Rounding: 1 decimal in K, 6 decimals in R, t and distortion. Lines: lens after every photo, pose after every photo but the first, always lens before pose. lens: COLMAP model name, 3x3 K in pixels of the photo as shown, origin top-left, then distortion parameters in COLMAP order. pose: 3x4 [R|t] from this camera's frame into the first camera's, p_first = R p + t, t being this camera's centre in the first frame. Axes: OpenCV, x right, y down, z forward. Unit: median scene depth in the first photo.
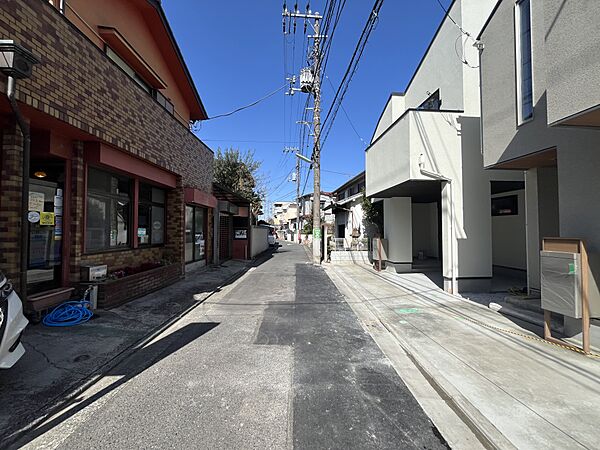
lens RADIAL K [[245.2, 0, 300.0], [0, 245.2, 225.0], [0, 0, 1]] dist [-0.000914, 0.000205]
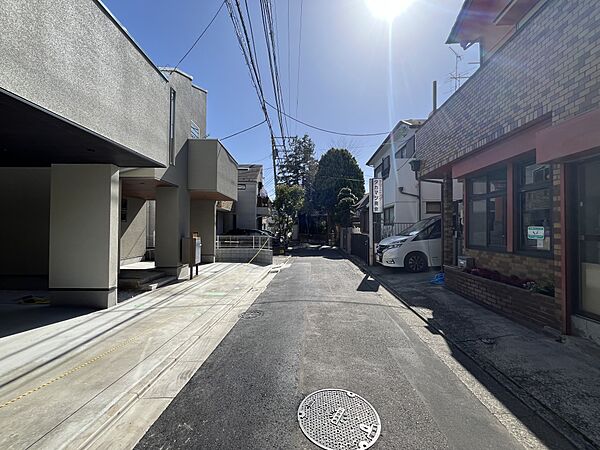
lens RADIAL K [[245.2, 0, 300.0], [0, 245.2, 225.0], [0, 0, 1]] dist [-0.000914, 0.000205]
pose [[-0.997347, -0.002921, 0.072732, -0.061146], [-0.005519, 0.999353, -0.035554, 0.040365], [-0.072581, -0.035861, -0.996718, 1.898096]]
